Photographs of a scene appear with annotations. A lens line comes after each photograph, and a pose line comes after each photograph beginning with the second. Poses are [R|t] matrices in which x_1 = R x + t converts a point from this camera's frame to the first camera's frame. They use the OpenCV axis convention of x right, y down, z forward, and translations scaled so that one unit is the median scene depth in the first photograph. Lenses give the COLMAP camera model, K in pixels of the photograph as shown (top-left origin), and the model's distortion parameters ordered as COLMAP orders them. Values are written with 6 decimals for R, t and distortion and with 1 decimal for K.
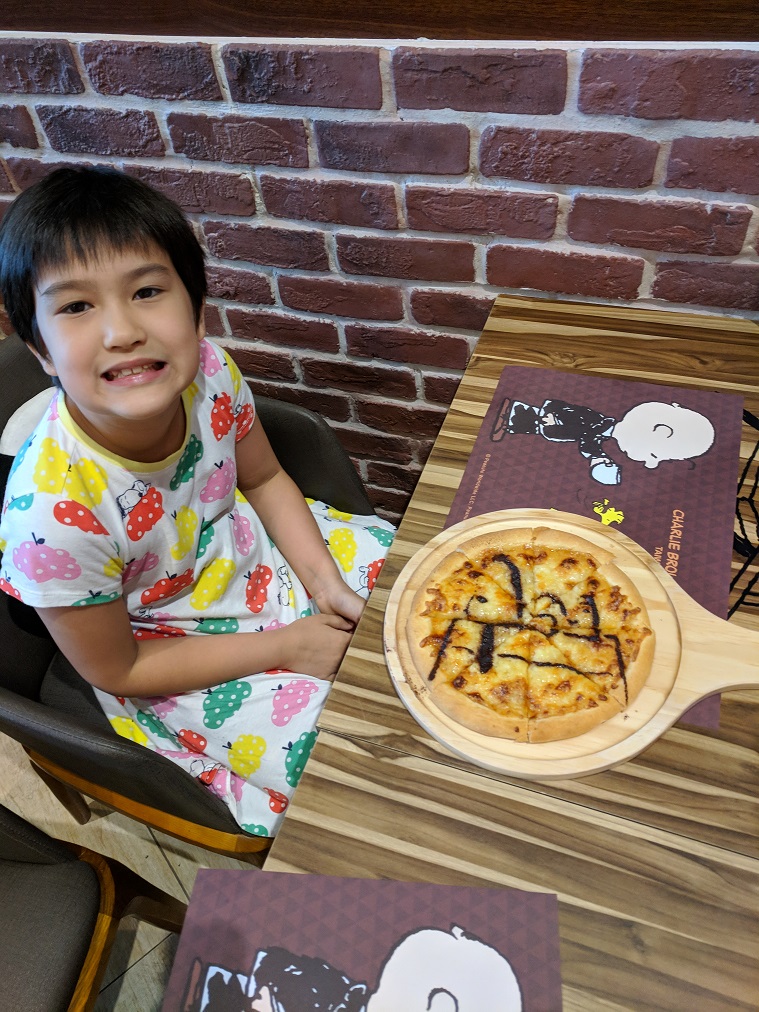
lens RADIAL K [[753.0, 0, 375.3], [0, 753.0, 510.7], [0, 0, 1]] dist [-0.000843, 0.009288]
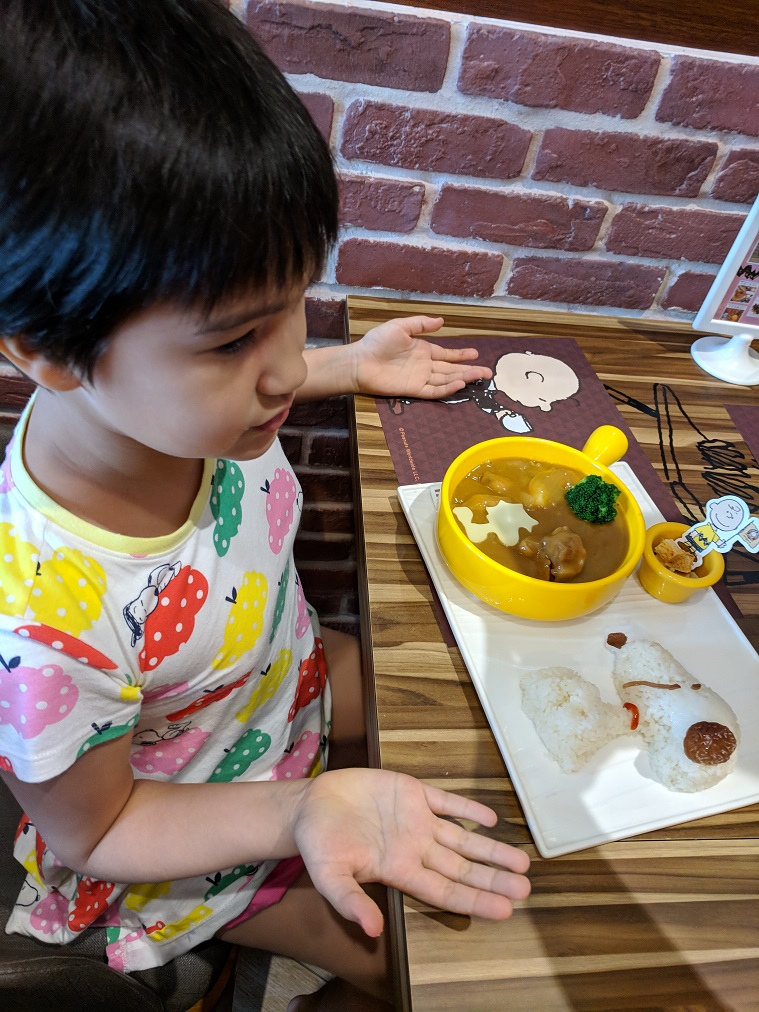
lens RADIAL K [[753.0, 0, 375.3], [0, 753.0, 510.7], [0, 0, 1]] dist [-0.000843, 0.009288]
pose [[0.893379, -0.131602, 0.429598, -0.275553], [0.144103, 0.989557, 0.003465, -0.035741], [-0.425567, 0.058811, 0.903014, 0.227487]]
